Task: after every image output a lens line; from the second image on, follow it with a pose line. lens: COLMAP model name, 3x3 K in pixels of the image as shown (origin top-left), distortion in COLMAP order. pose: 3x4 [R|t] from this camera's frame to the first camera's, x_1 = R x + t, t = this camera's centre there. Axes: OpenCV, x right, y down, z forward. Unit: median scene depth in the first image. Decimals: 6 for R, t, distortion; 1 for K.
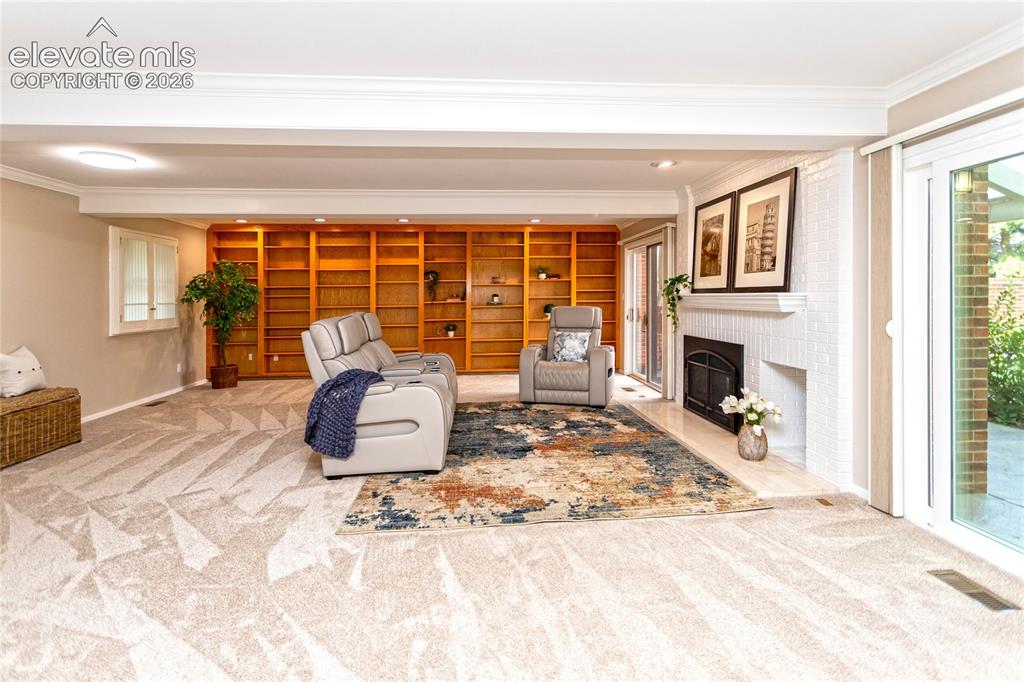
lens RADIAL K [[494.5, 0, 556.6], [0, 494.5, 287.5], [0, 0, 1]] dist [0.003075, -0.000767]
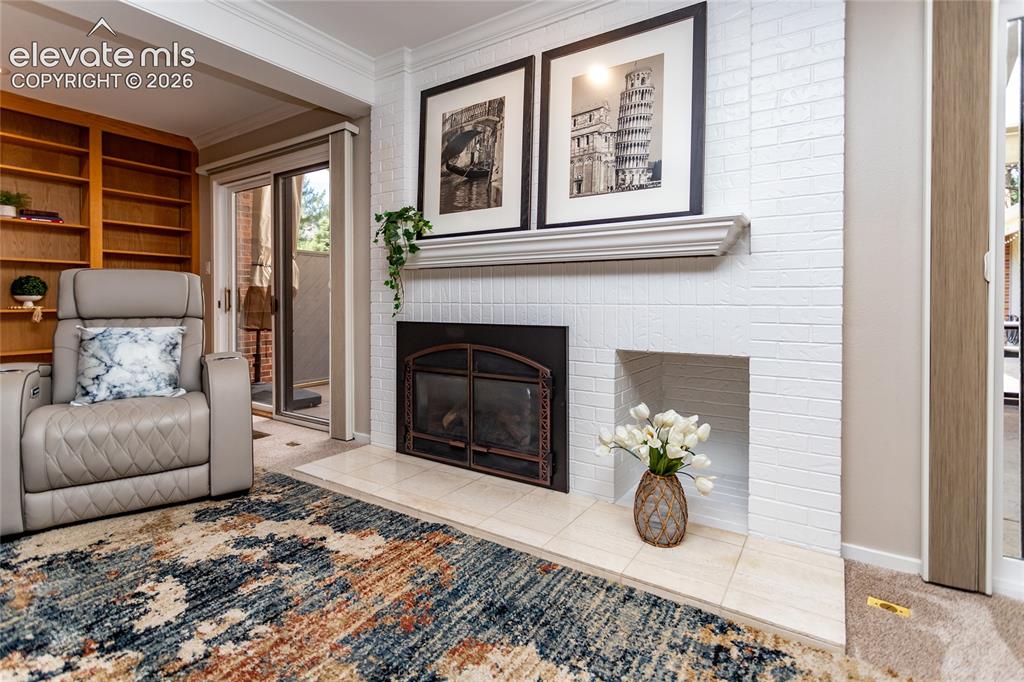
lens RADIAL K [[494.5, 0, 500.4], [0, 494.5, 304.7], [0, 0, 1]] dist [0.003075, -0.000767]
pose [[0.691088, -0.010488, 0.722694, -0.072214], [-0.011654, 0.999603, 0.025651, 0.071145], [-0.722676, -0.026150, 0.690692, 0.606772]]
